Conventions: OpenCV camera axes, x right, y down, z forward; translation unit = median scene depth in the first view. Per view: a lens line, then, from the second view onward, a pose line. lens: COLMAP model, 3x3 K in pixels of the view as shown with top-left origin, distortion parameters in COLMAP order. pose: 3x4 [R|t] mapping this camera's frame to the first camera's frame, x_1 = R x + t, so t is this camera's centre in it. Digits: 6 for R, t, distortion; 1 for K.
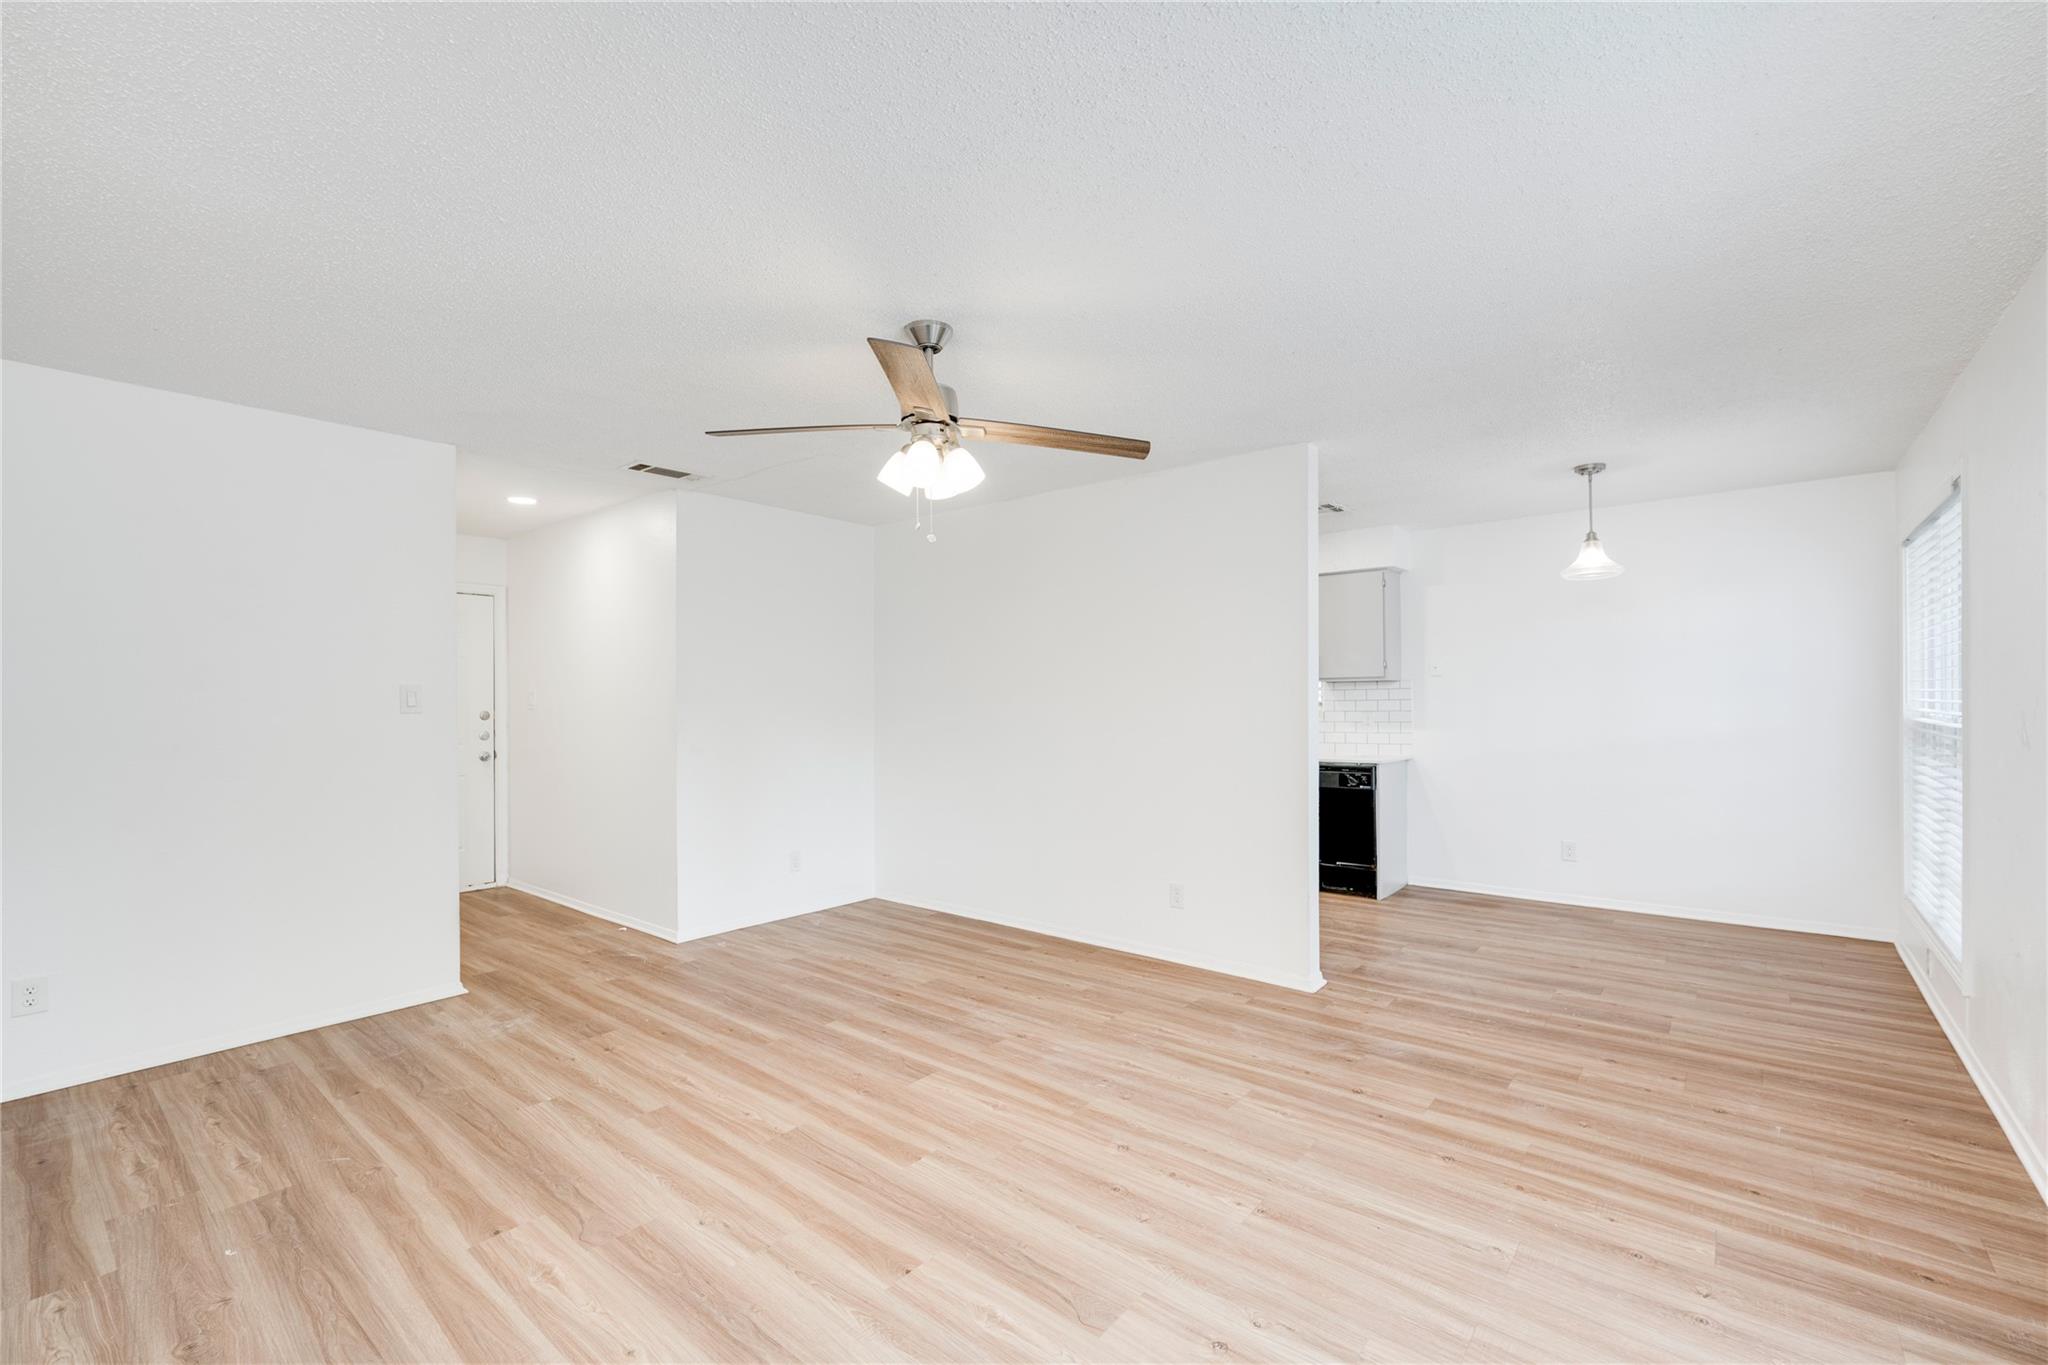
lens RADIAL K [[859.3, 0, 1023.3], [0, 859.3, 706.5], [0, 0, 1]] dist [-0.002773, 0.002010]
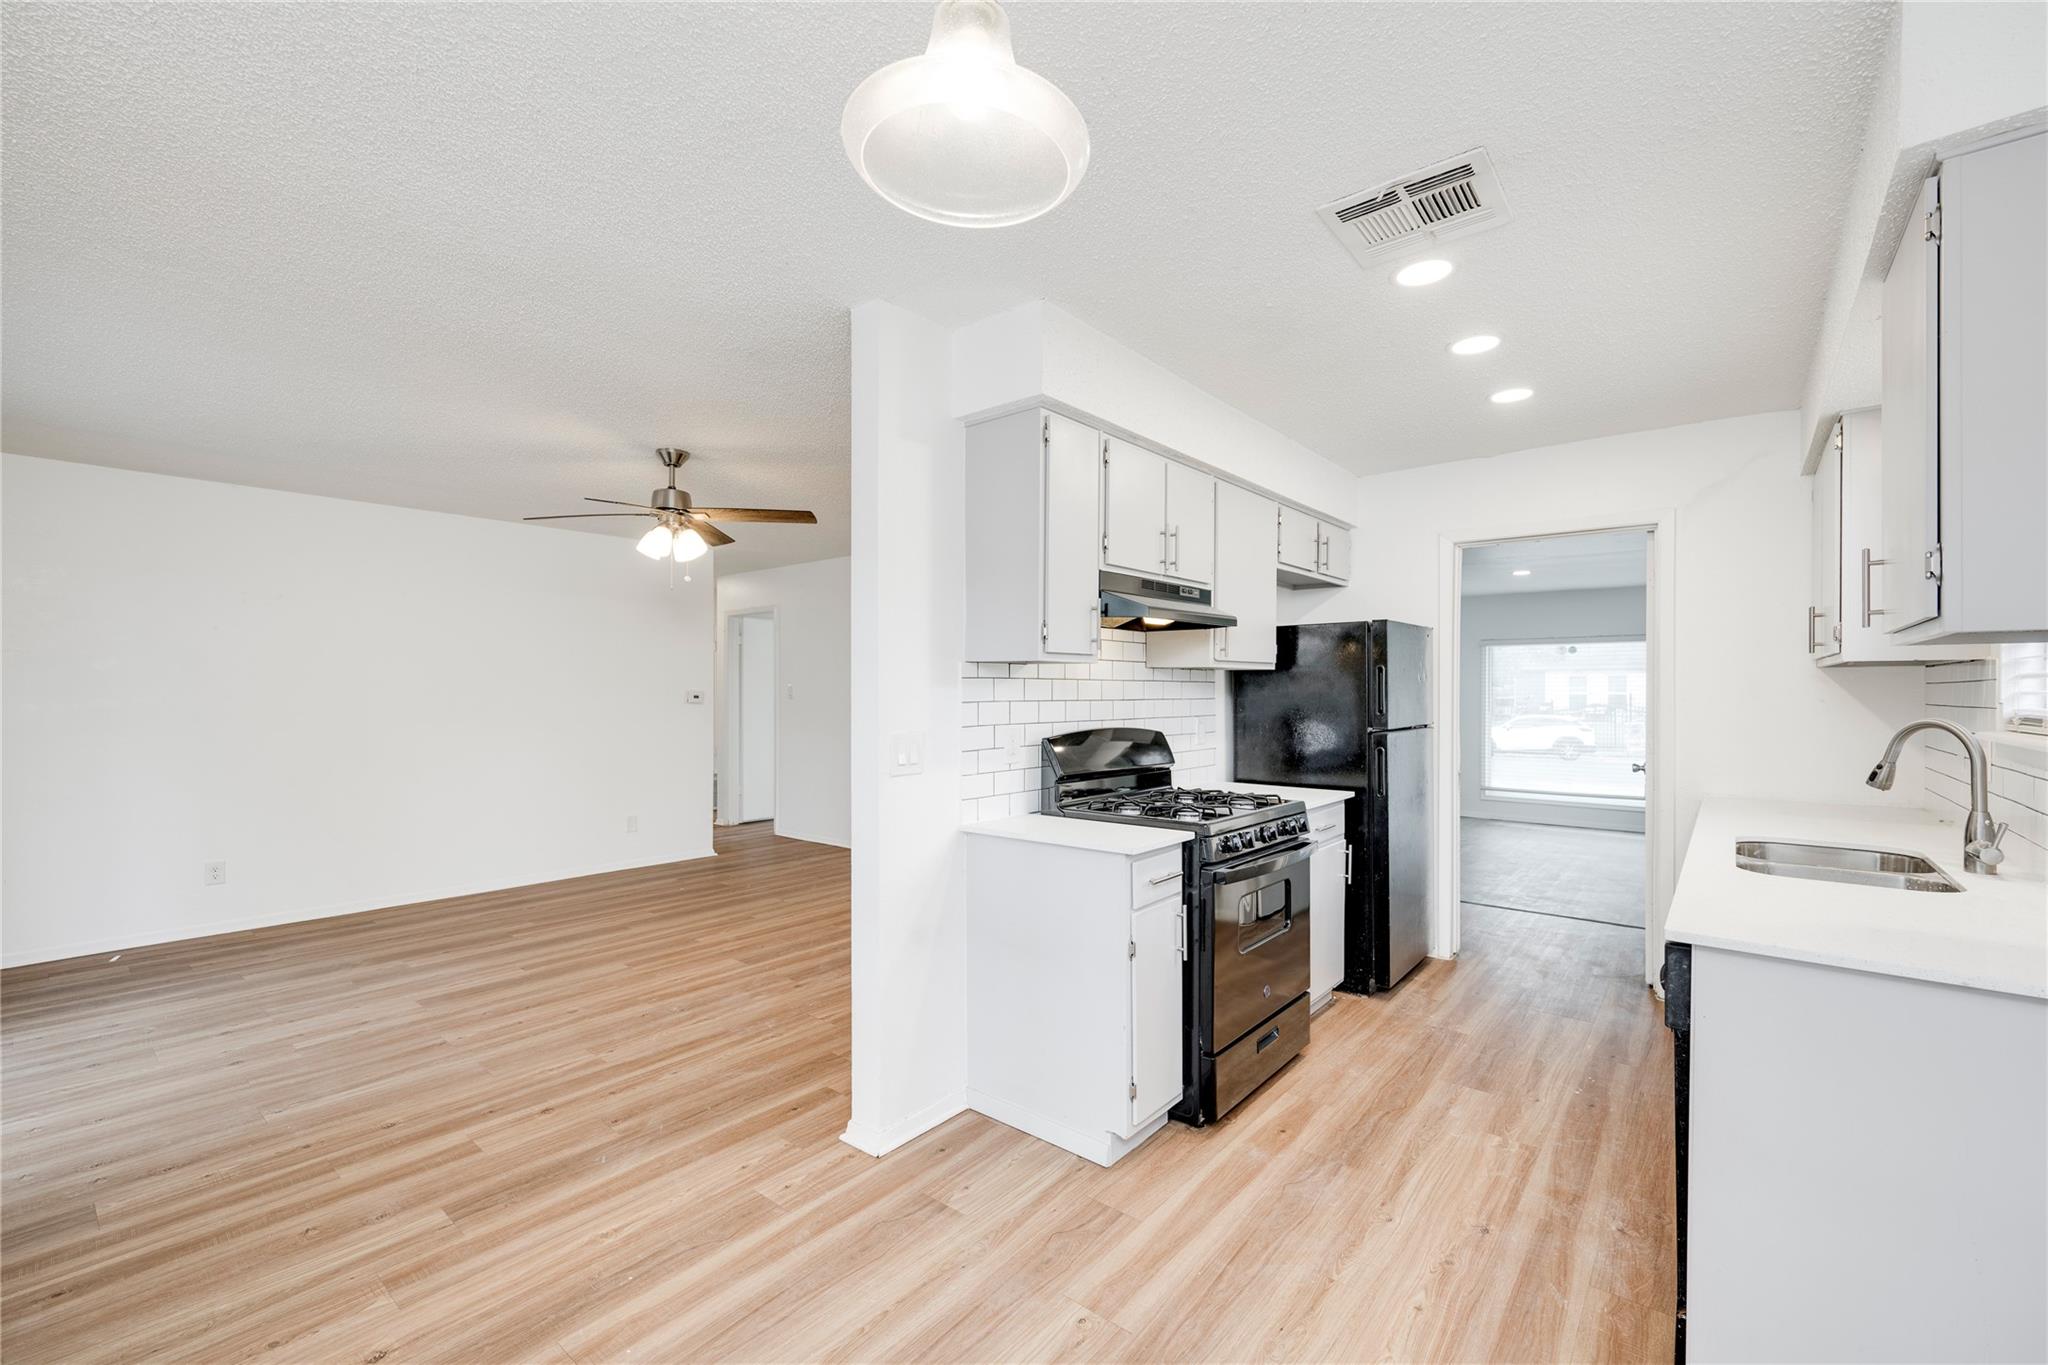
lens RADIAL K [[859.3, 0, 1047.0], [0, 859.3, 686.4], [0, 0, 1]] dist [-0.002773, 0.002010]
pose [[0.012343, 0.001456, -0.999923, 1.269130], [-0.010263, 0.999946, 0.001330, -0.024574], [0.999871, 0.010246, 0.012357, 1.452017]]
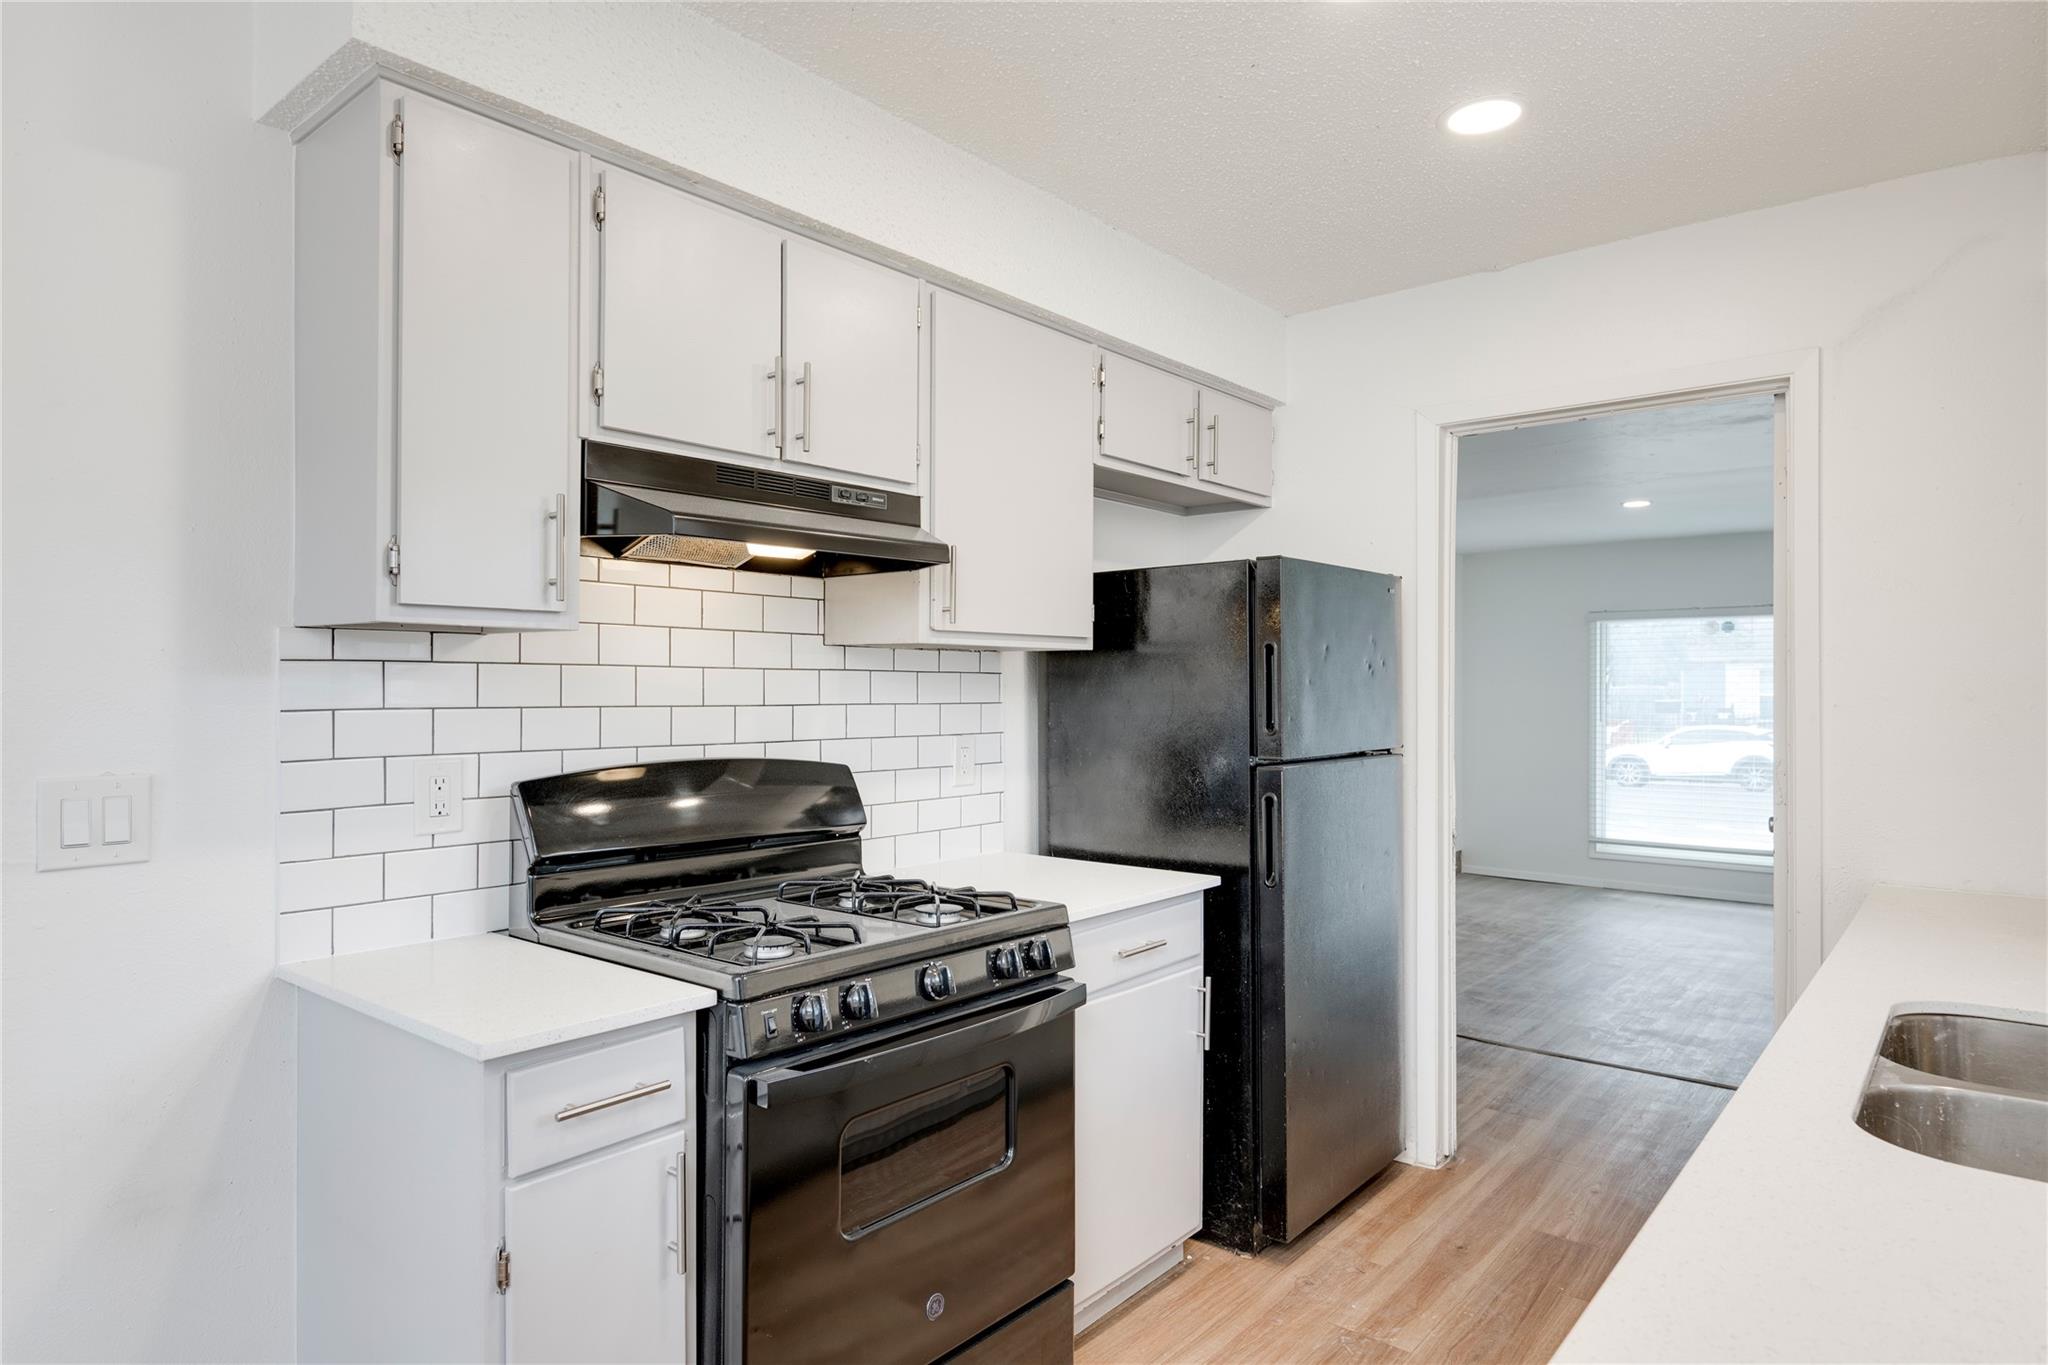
lens RADIAL K [[1199.3, 0, 1011.0], [0, 1199.3, 674.0], [0, 0, 1]] dist [-0.001310, 0.000483]
pose [[-0.003170, -0.007317, -0.999968, 0.975698], [-0.010654, 0.999917, -0.007283, -0.023821], [0.999938, 0.010631, -0.003248, 1.743061]]
